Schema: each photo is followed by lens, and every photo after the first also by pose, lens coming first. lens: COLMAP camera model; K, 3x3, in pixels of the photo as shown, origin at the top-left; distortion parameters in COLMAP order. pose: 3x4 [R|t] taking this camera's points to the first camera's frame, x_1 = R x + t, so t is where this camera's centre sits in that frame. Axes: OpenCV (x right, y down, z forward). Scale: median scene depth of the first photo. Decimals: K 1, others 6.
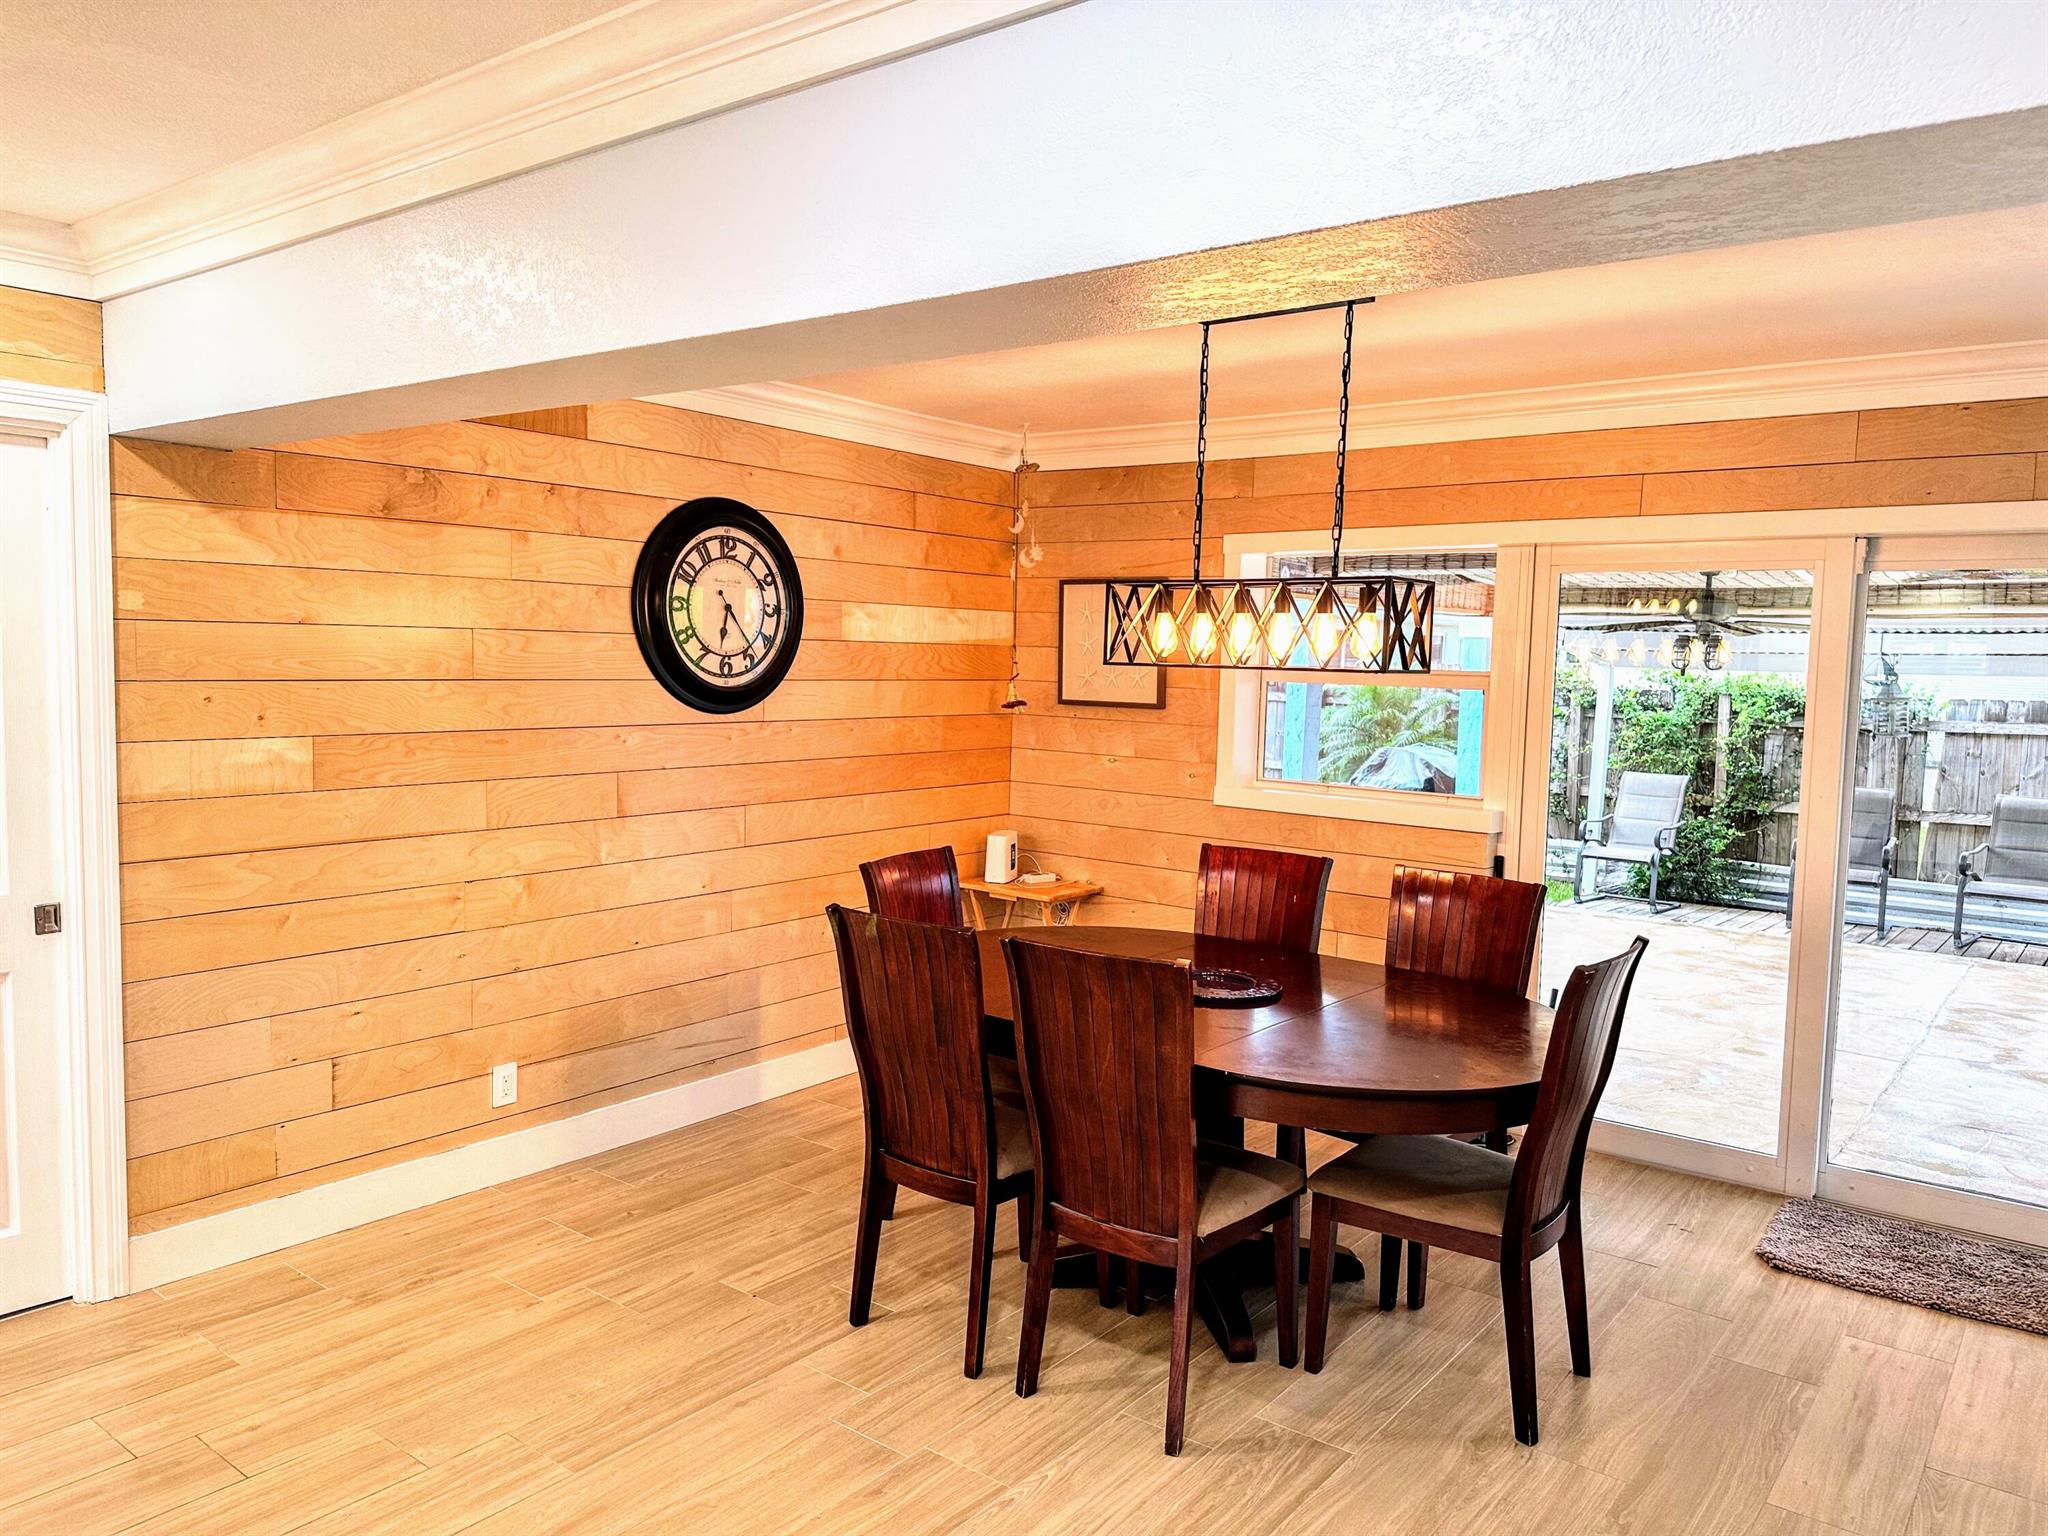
lens RADIAL K [[1449.0, 0, 1025.5], [0, 1449.0, 772.6], [0, 0, 1]] dist [0.034701, -0.017758]
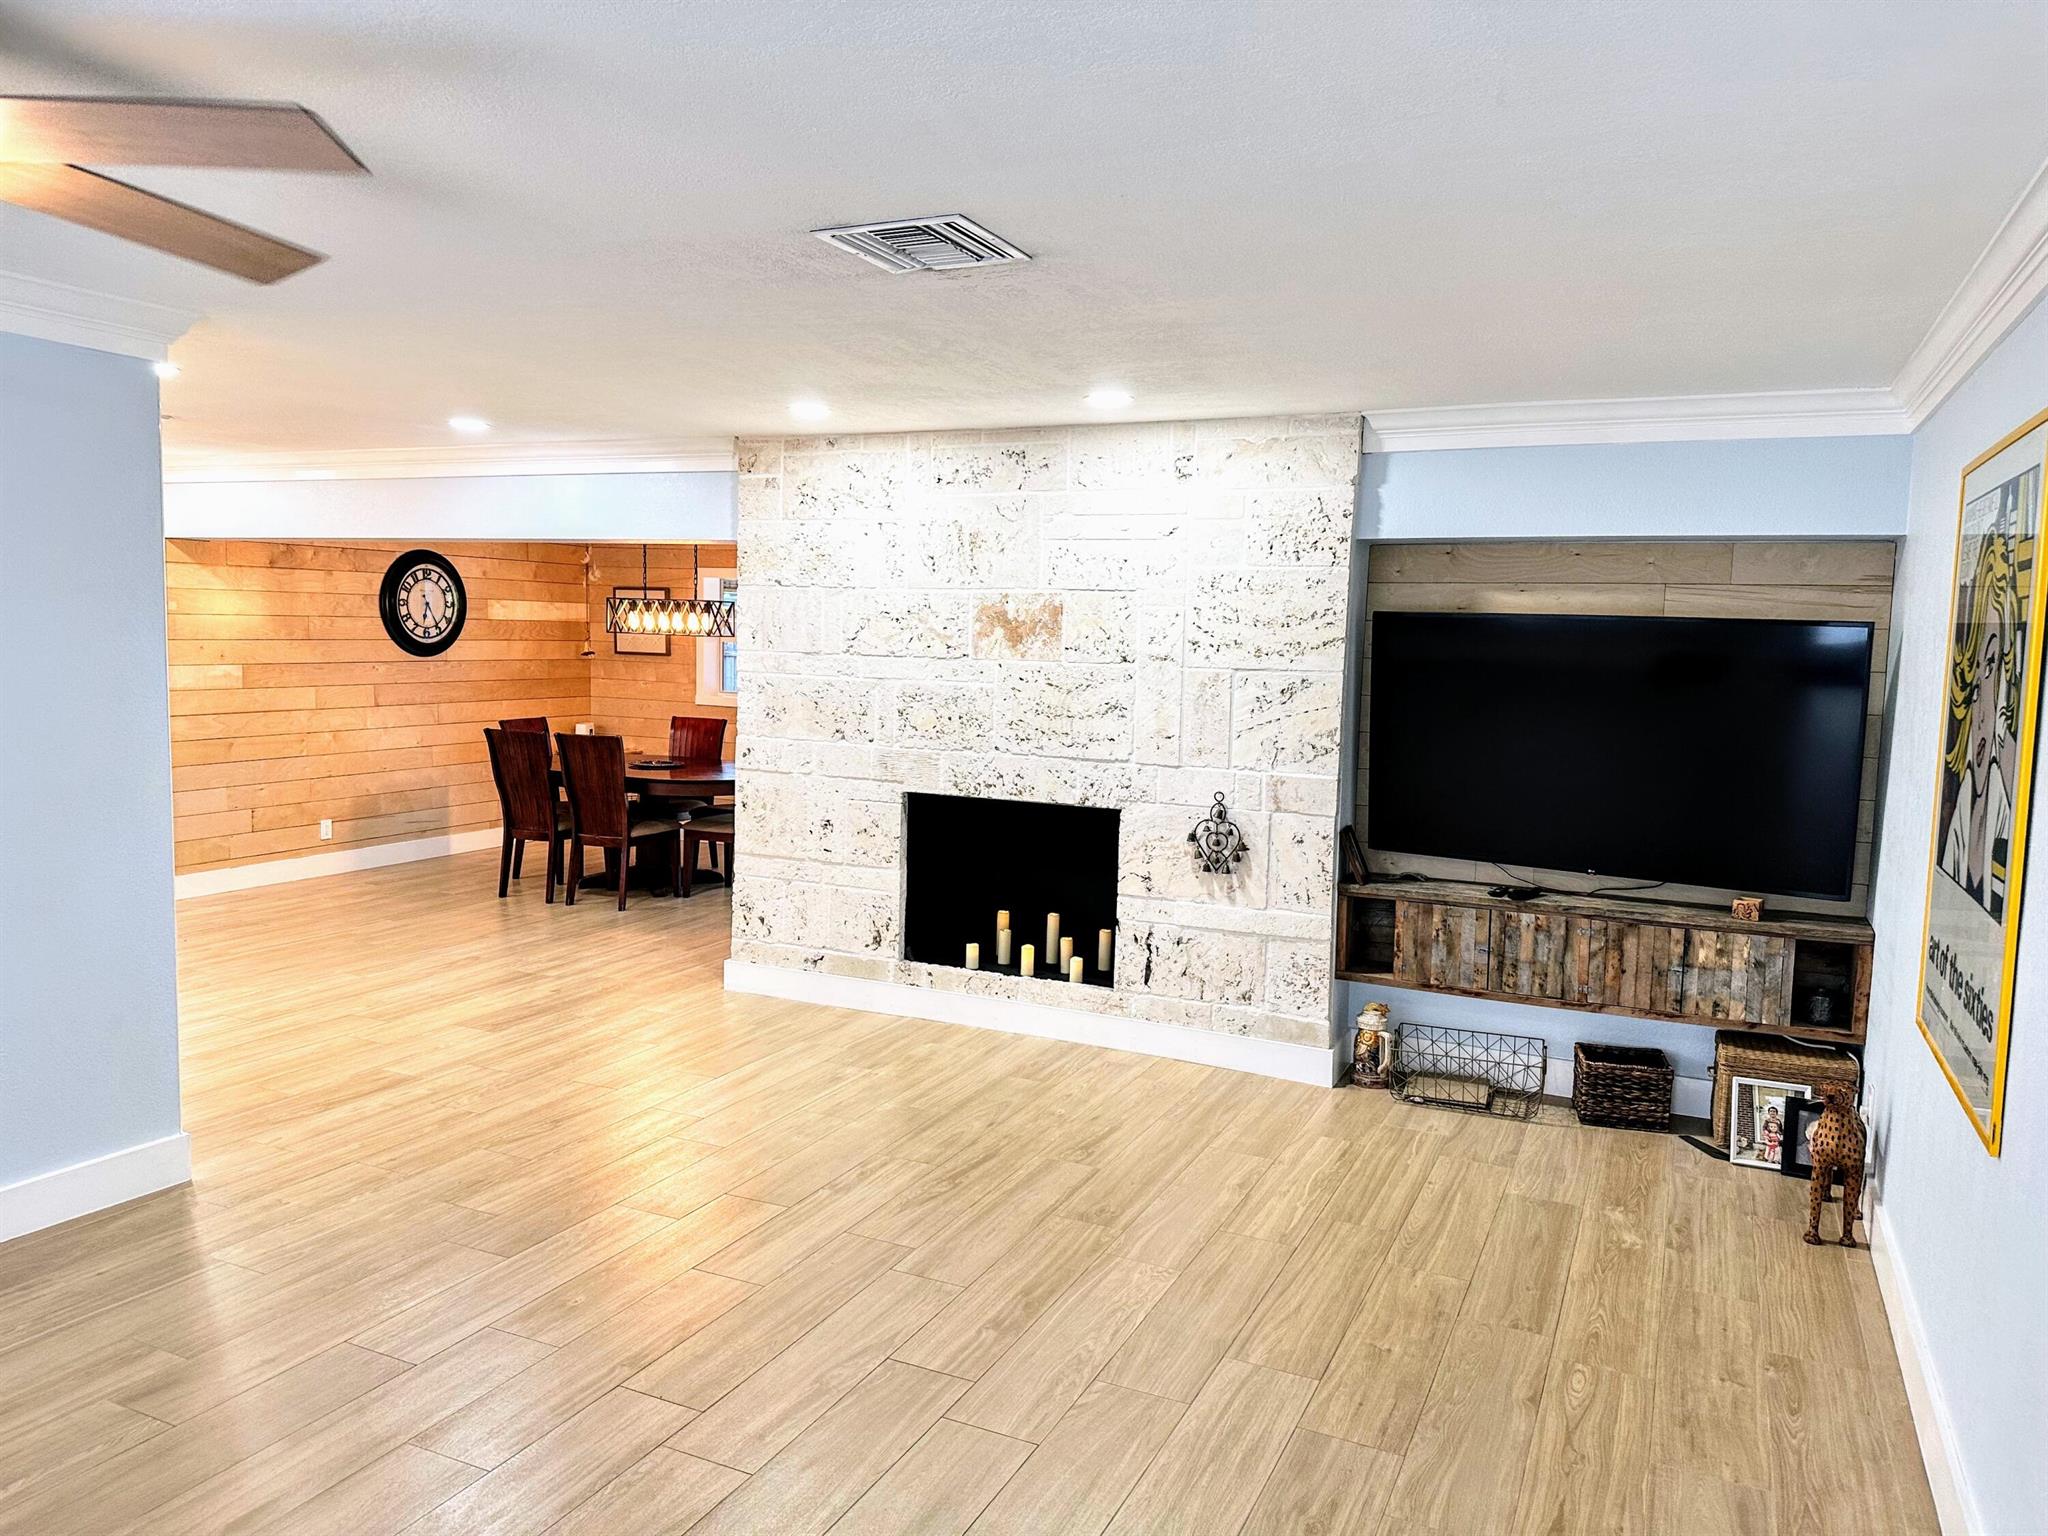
lens RADIAL K [[1449.0, 0, 1034.7], [0, 1449.0, 763.9], [0, 0, 1]] dist [0.034701, -0.017758]
pose [[0.972864, -0.021043, 0.230417, 0.146126], [0.016849, 0.999655, 0.020151, 0.082996], [-0.230762, -0.015722, 0.972883, -1.185121]]
